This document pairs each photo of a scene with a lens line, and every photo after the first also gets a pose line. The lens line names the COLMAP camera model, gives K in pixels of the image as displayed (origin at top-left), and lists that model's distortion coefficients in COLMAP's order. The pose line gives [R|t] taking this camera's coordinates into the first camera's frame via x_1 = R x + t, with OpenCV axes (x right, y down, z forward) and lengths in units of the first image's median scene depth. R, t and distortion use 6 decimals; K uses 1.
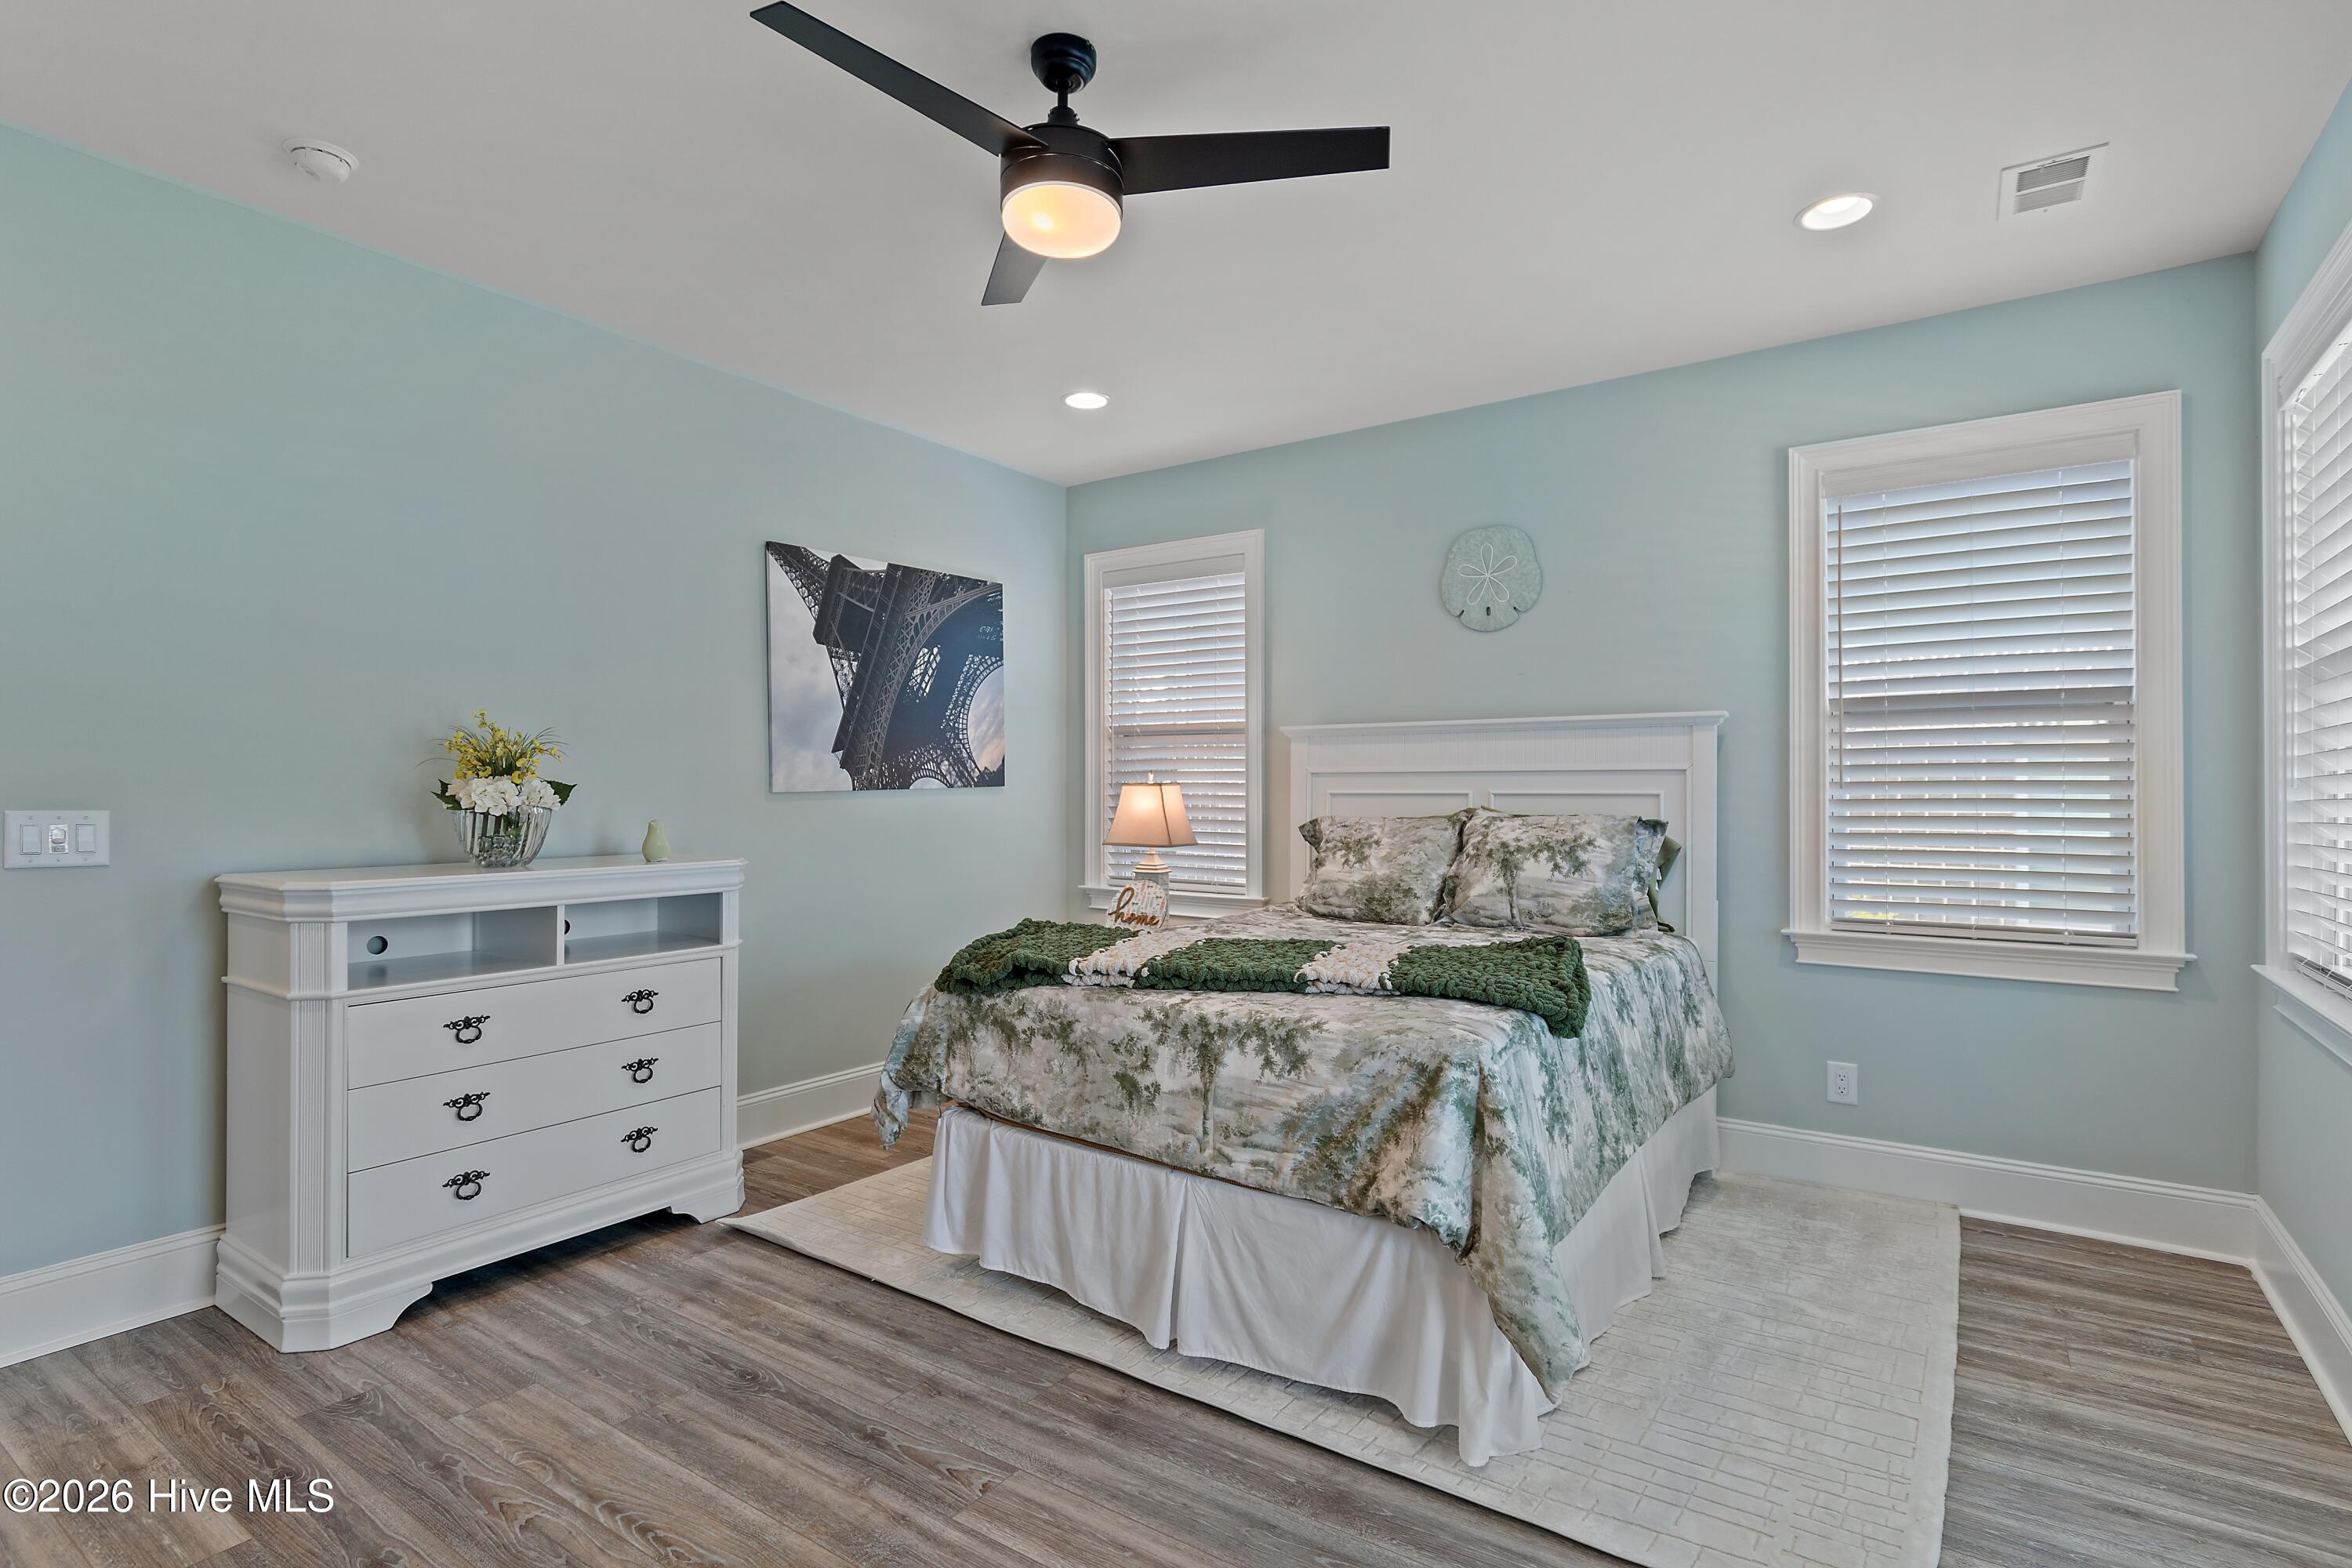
lens RADIAL K [[1149.7, 0, 1175.1], [0, 1149.7, 789.5], [0, 0, 1]] dist [-0.000372, -0.000057]
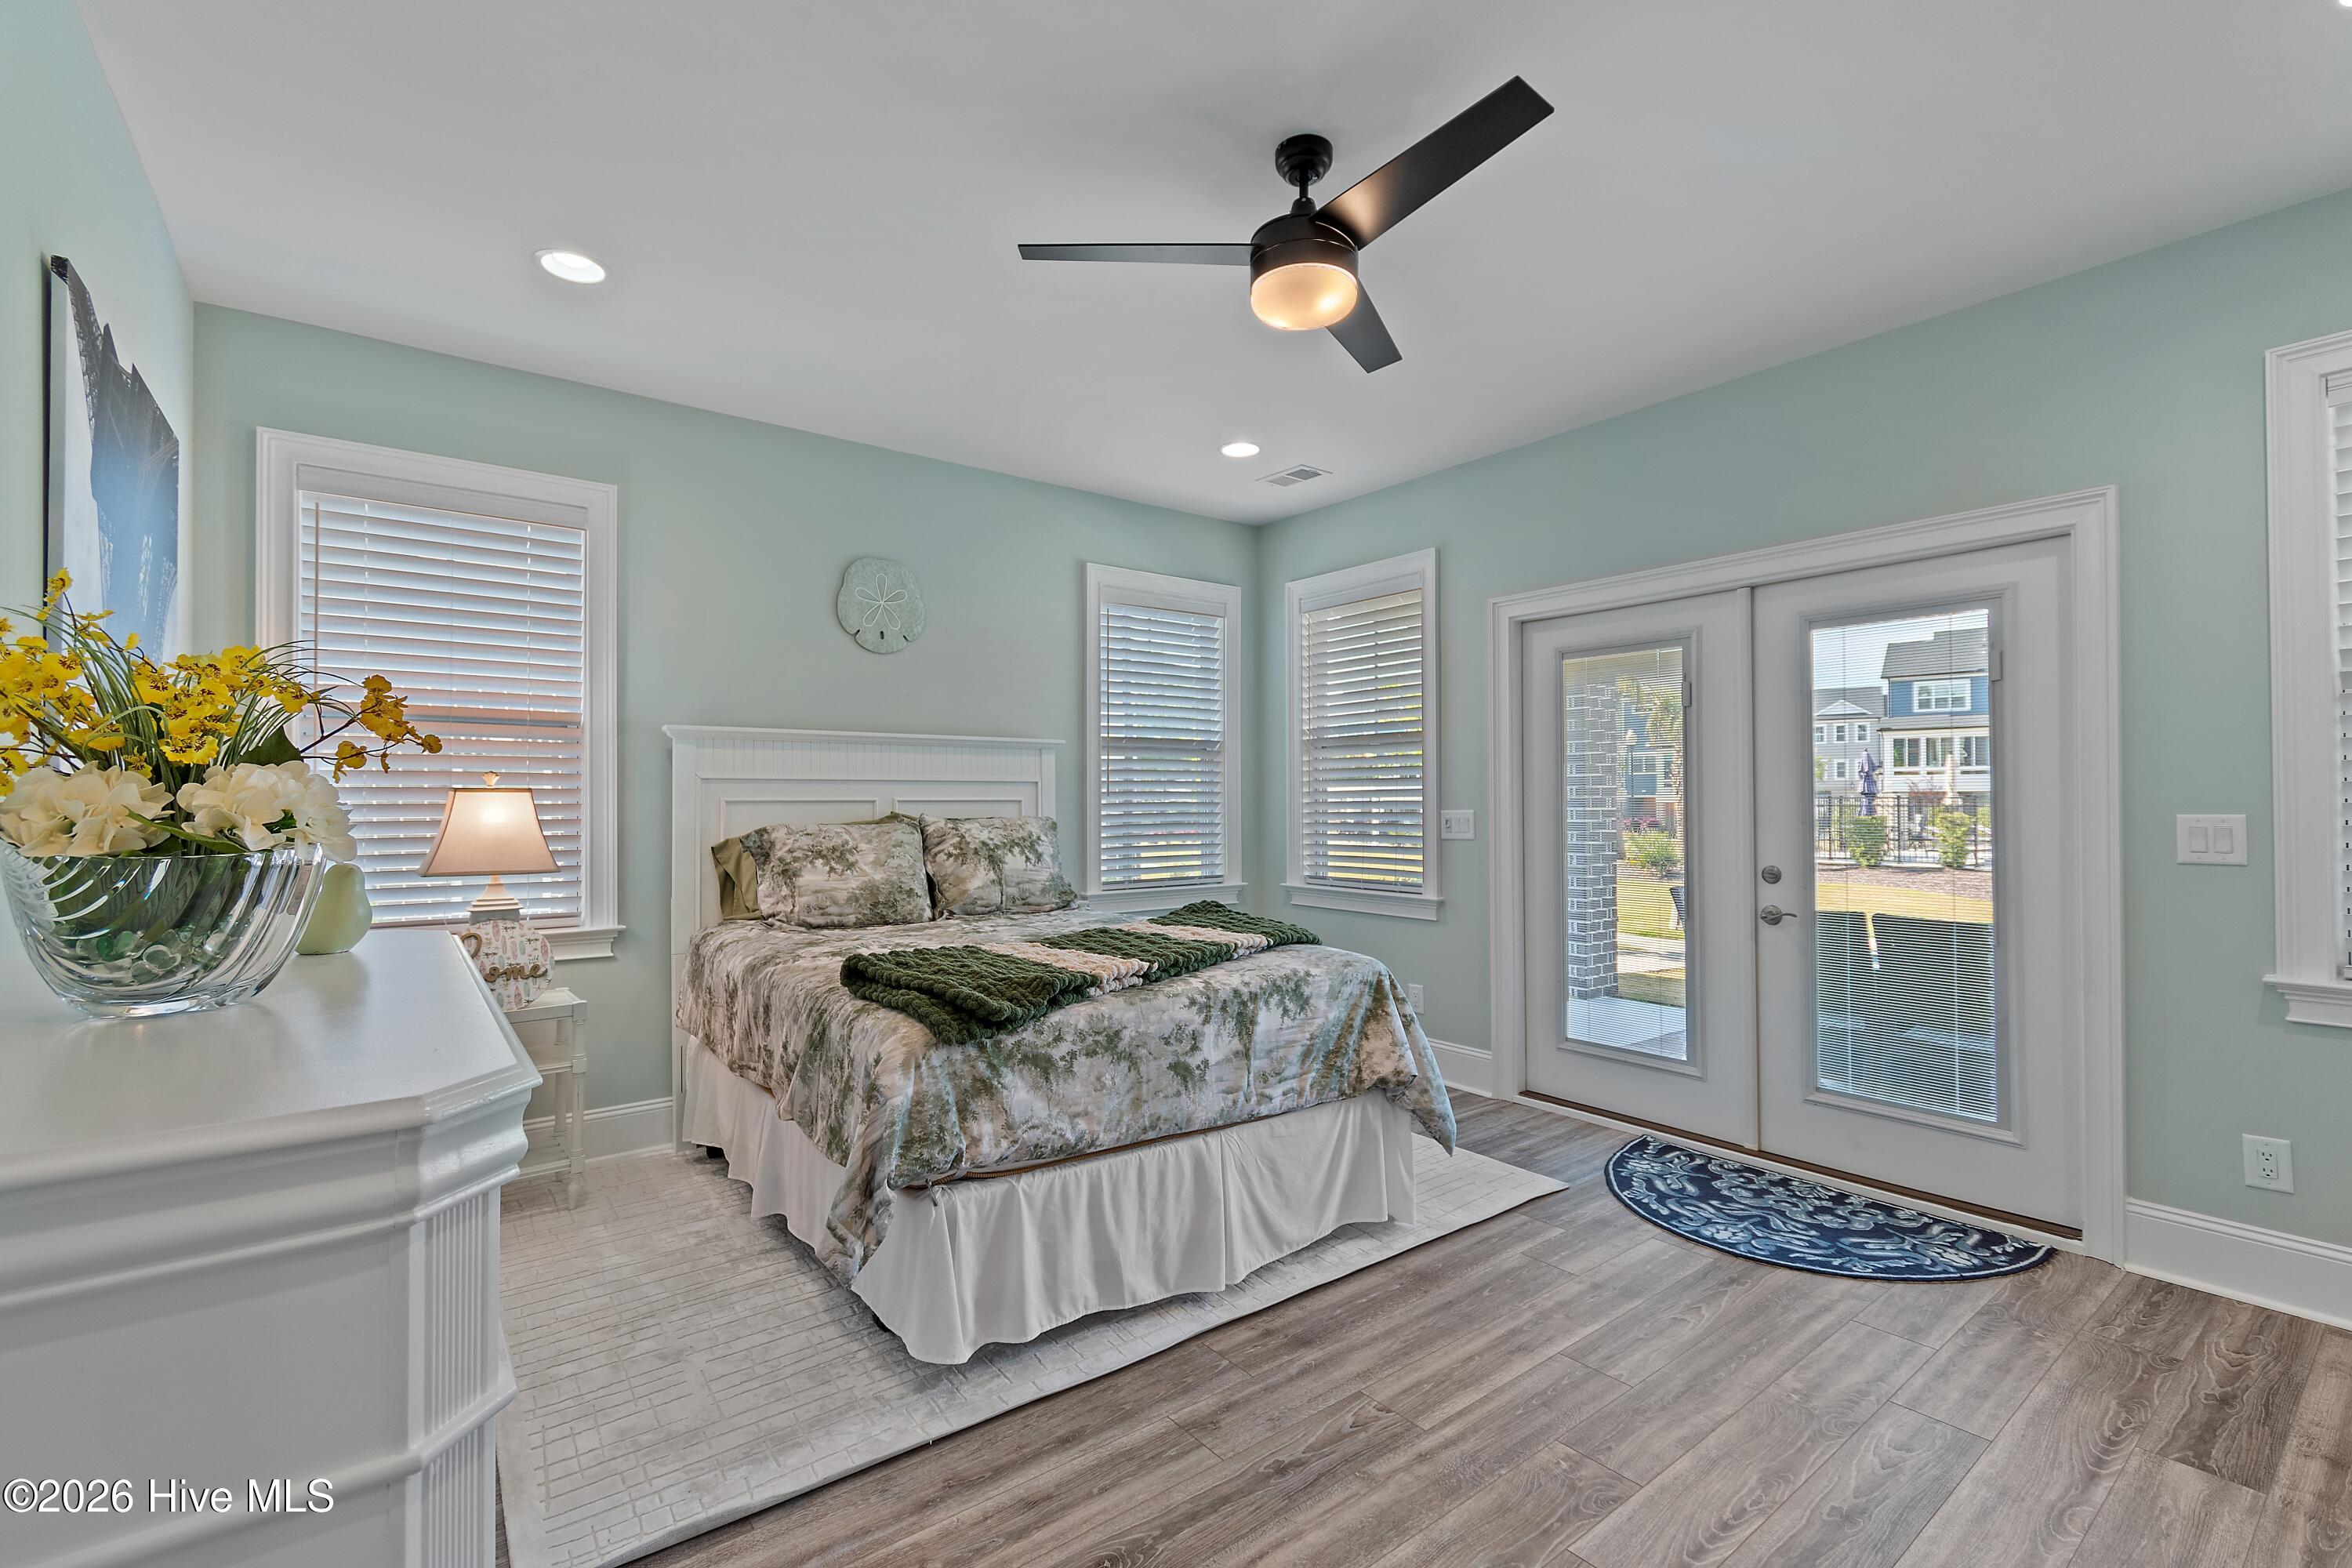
lens RADIAL K [[1034.9, 0, 1178.5], [0, 1034.9, 790.1], [0, 0, 1]] dist [0.003329, -0.002139]
pose [[0.297508, 0.006061, 0.954700, -0.991124], [0.000060, 0.999980, -0.006367, -0.000350], [-0.954719, 0.001952, 0.297501, 0.727378]]
